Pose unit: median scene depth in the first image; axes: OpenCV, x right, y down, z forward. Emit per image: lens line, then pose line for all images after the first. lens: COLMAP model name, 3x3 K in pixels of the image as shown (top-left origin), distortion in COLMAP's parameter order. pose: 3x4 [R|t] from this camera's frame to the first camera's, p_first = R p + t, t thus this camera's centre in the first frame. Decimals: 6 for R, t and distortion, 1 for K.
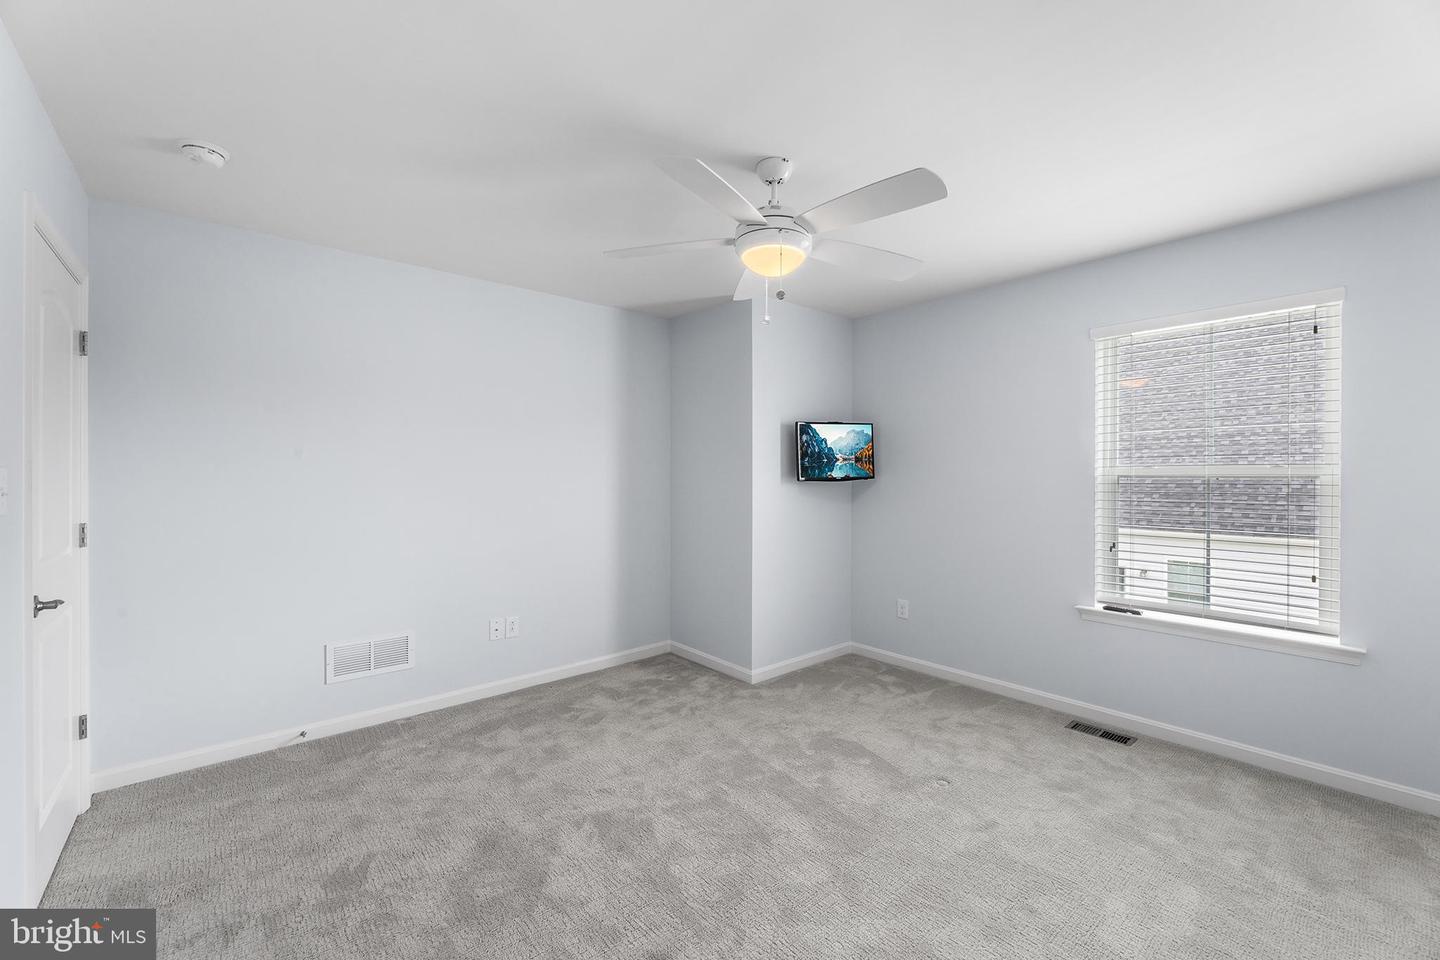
lens RADIAL K [[588.0, 0, 719.0], [0, 588.0, 471.7], [0, 0, 1]] dist [-0.000411, -0.000181]
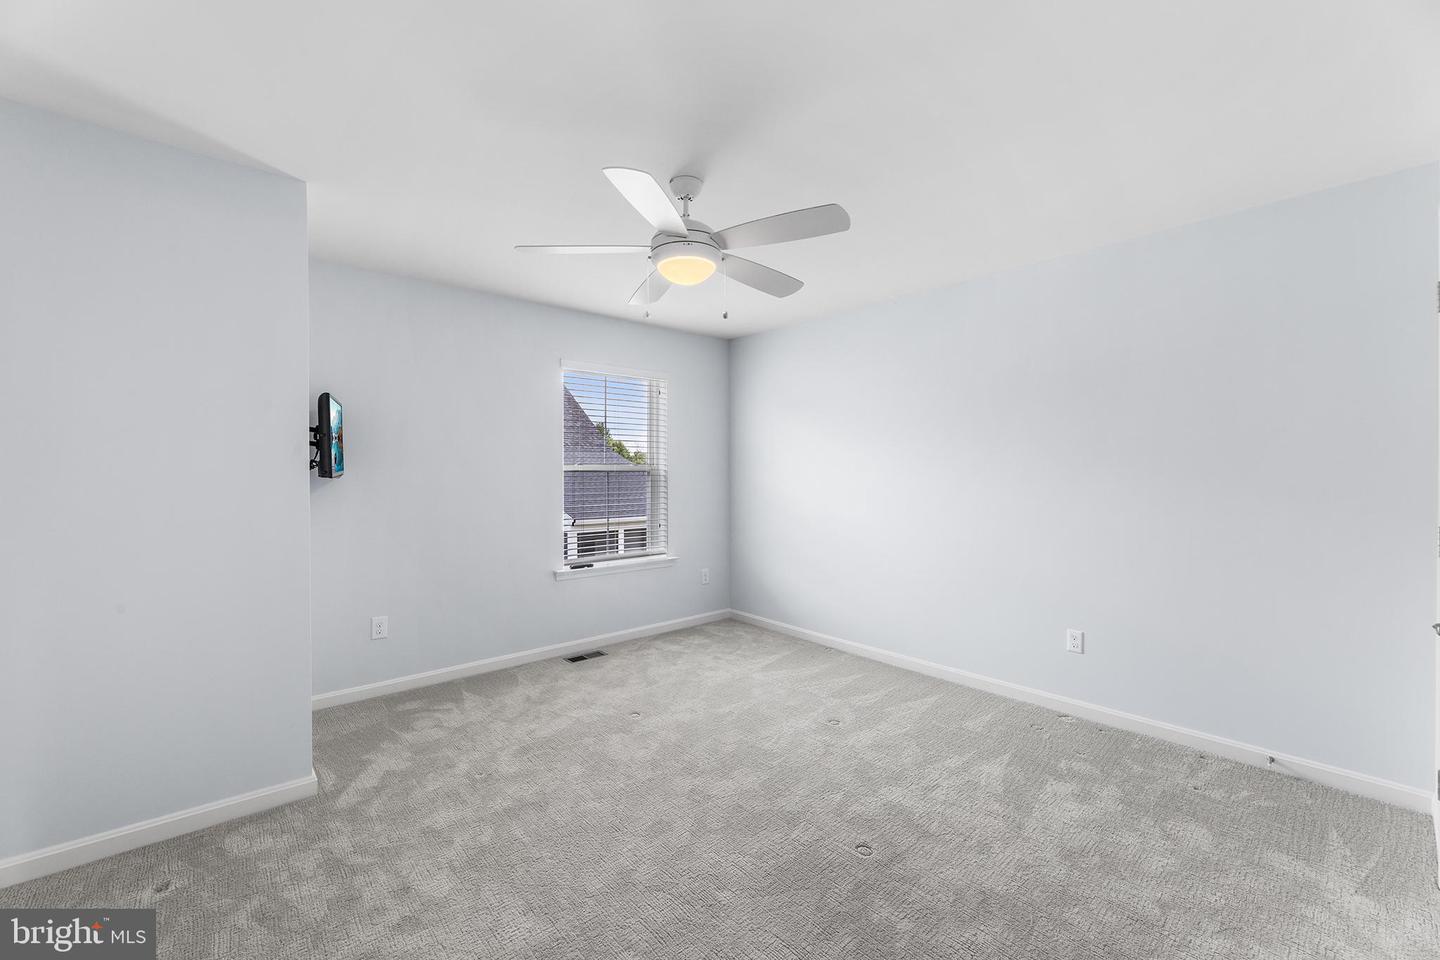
lens RADIAL K [[588.0, 0, 719.0], [0, 588.0, 471.7], [0, 0, 1]] dist [-0.000411, -0.000181]
pose [[-0.019061, -0.000048, 0.999818, -0.625420], [-0.008770, 0.999962, -0.000119, 0.004067], [-0.999780, -0.008770, -0.019061, 0.602187]]
